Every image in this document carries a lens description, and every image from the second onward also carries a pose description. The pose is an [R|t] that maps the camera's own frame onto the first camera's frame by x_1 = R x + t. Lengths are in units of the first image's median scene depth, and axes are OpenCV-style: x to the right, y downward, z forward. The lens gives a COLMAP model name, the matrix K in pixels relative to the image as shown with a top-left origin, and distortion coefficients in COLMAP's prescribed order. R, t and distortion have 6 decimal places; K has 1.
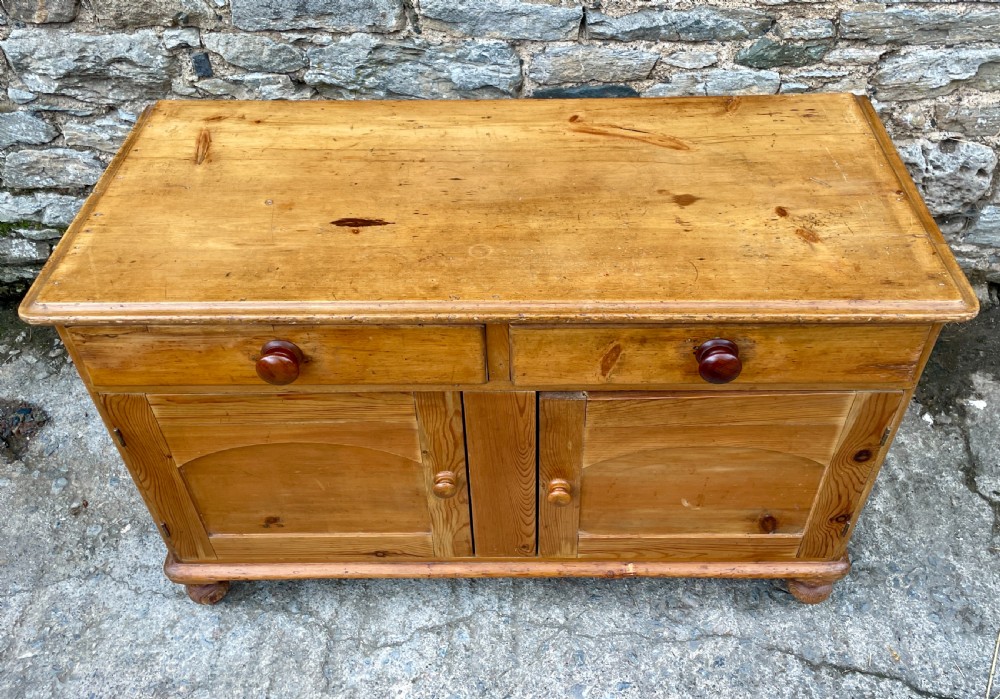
lens RADIAL K [[879.7, 0, 516.1], [0, 879.7, 284.3], [0, 0, 1]] dist [0.058462, -0.041613]
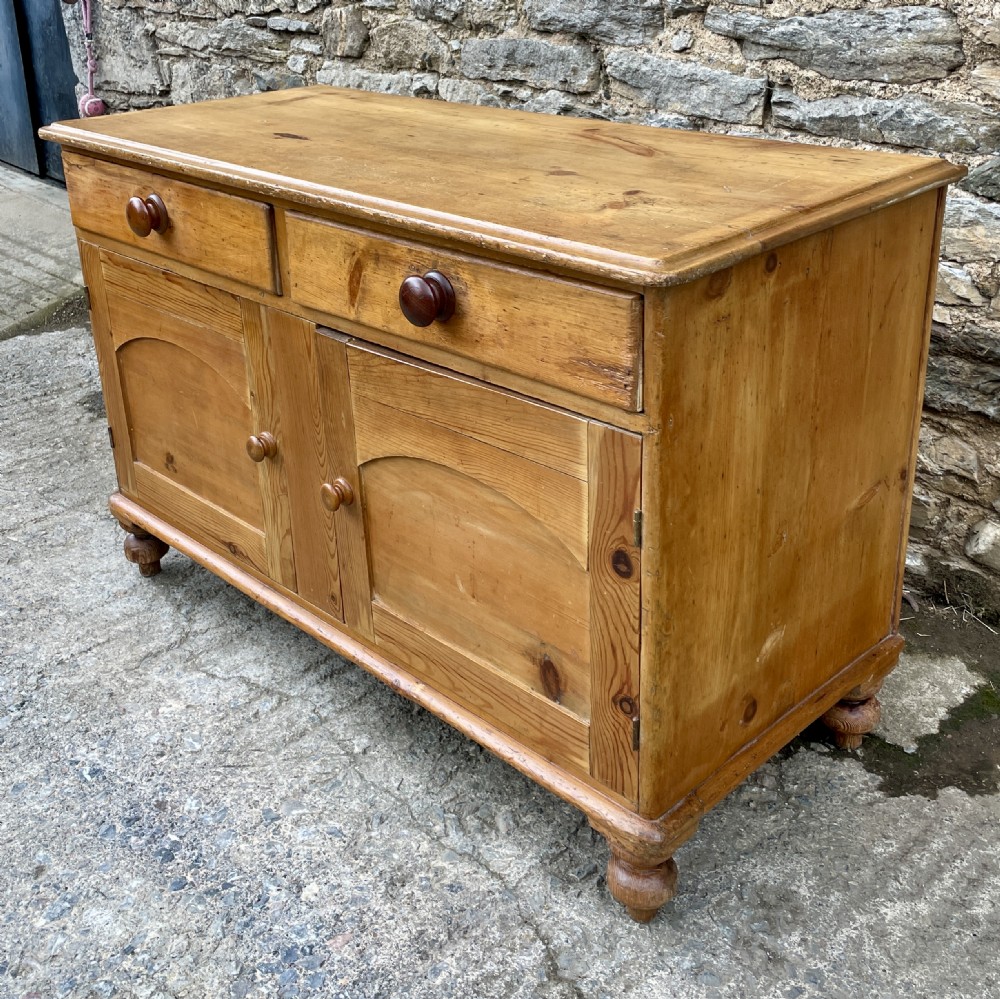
lens RADIAL K [[1202.2, 0, 473.2], [0, 1202.2, 391.0], [0, 0, 1]] dist [0.049076, 0.000000]
pose [[0.695783, 0.260039, -0.669526, 0.723573], [-0.458890, 0.878044, -0.135860, 0.207447], [0.552545, 0.401768, 0.730258, 0.188180]]
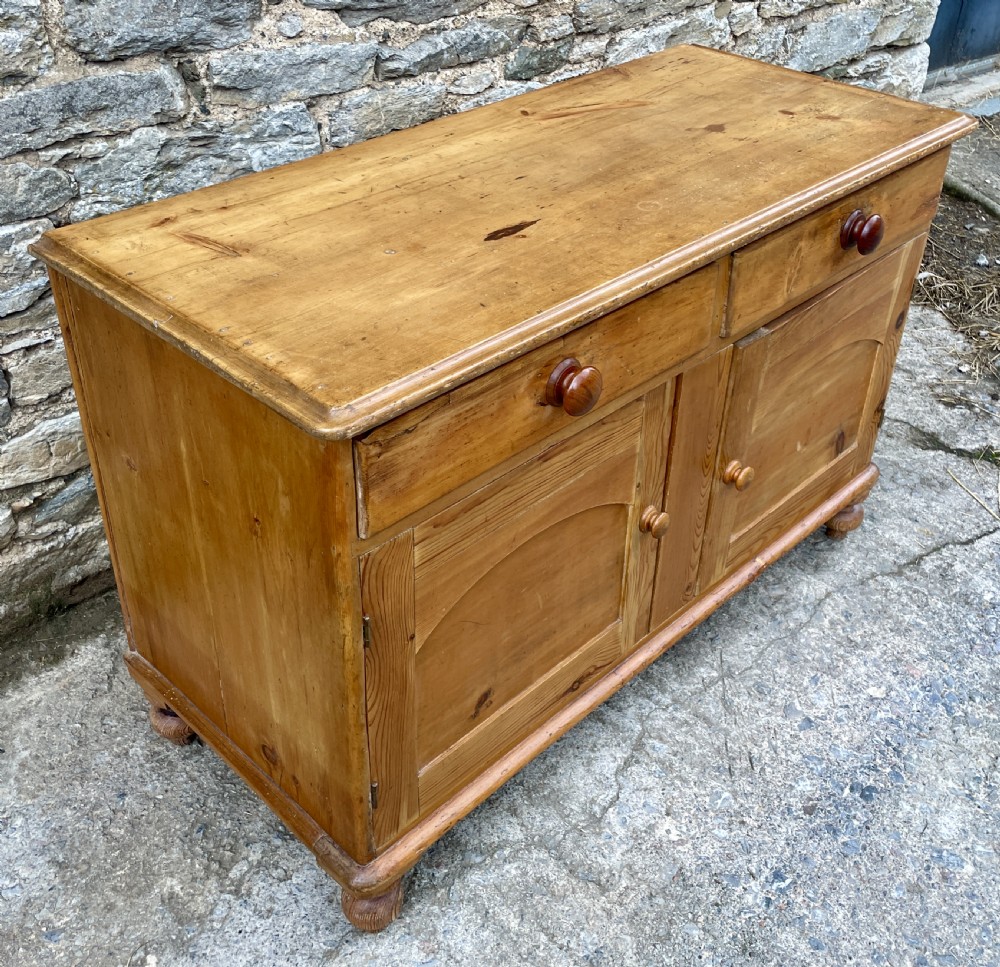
lens RADIAL K [[1151.7, 0, 502.5], [0, 1151.7, 422.1], [0, 0, 1]] dist [0.051434, 0.000000]
pose [[0.693372, -0.366150, 0.620620, -0.696565], [0.455897, 0.889895, 0.015676, 0.051728], [-0.558026, 0.272069, 0.783955, 0.171678]]
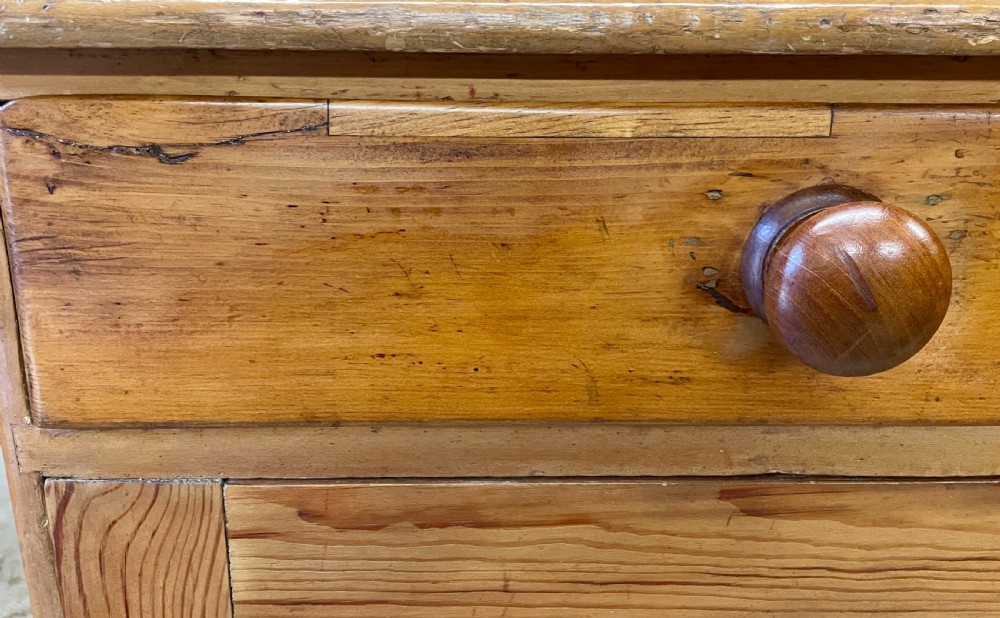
lens RADIAL K [[1067.3, 0, 492.8], [0, 1067.3, 308.8], [0, 0, 1]] dist [0.050973, 0.000000]
pose [[0.999160, 0.012125, 0.039149, -0.270849], [0.003754, 0.924149, -0.382014, 0.152164], [-0.040811, 0.381840, 0.923327, 0.529061]]
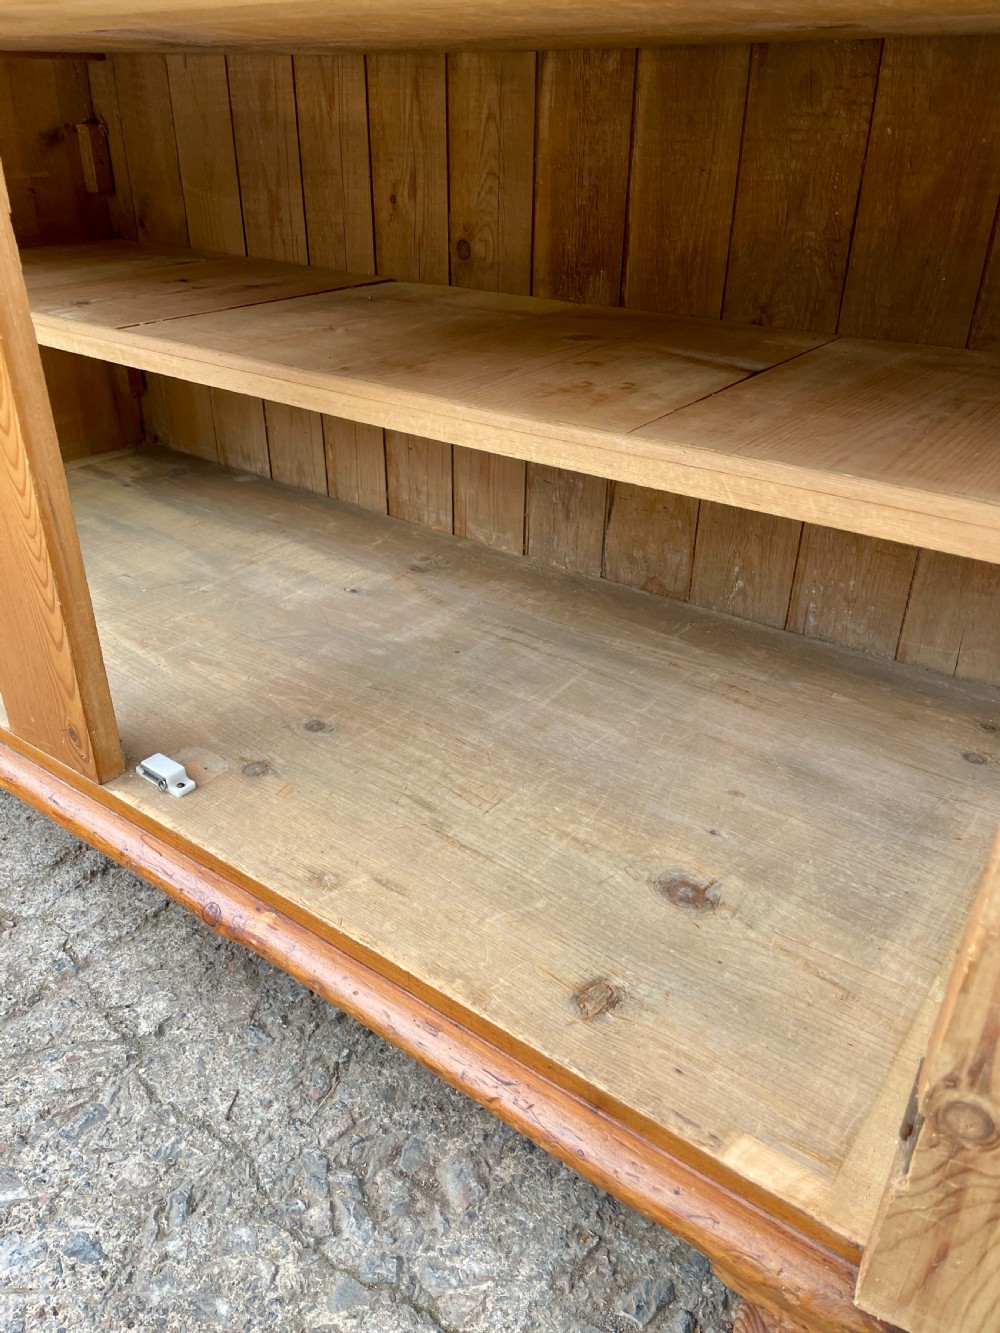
lens RADIAL K [[1020.4, 0, 485.1], [0, 1020.4, 655.8], [0, 0, 1]] dist [0.079093, -0.112213]
pose [[0.798663, 0.305863, -0.518252, 0.345478], [-0.416471, 0.902576, -0.109128, 0.225006], [0.434384, 0.302993, 0.848237, 0.643816]]
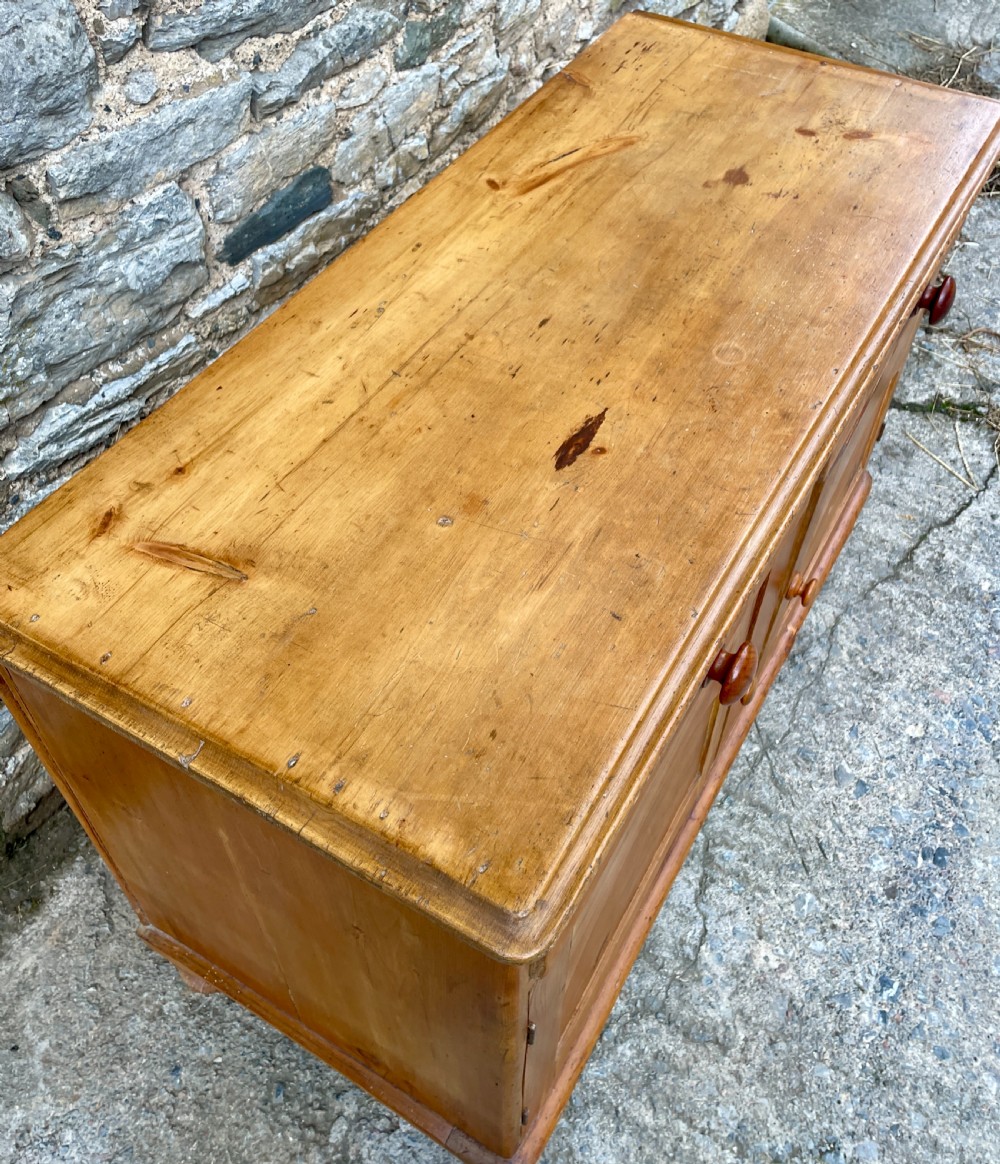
lens RADIAL K [[1082.6, 0, 508.9], [0, 1082.6, 537.5], [0, 0, 1]] dist [0.030013, 0.000000]
pose [[0.497320, -0.636369, 0.589667, -0.526982], [0.569251, 0.752263, 0.331743, -0.227106], [-0.654696, 0.170686, 0.736369, 0.381929]]
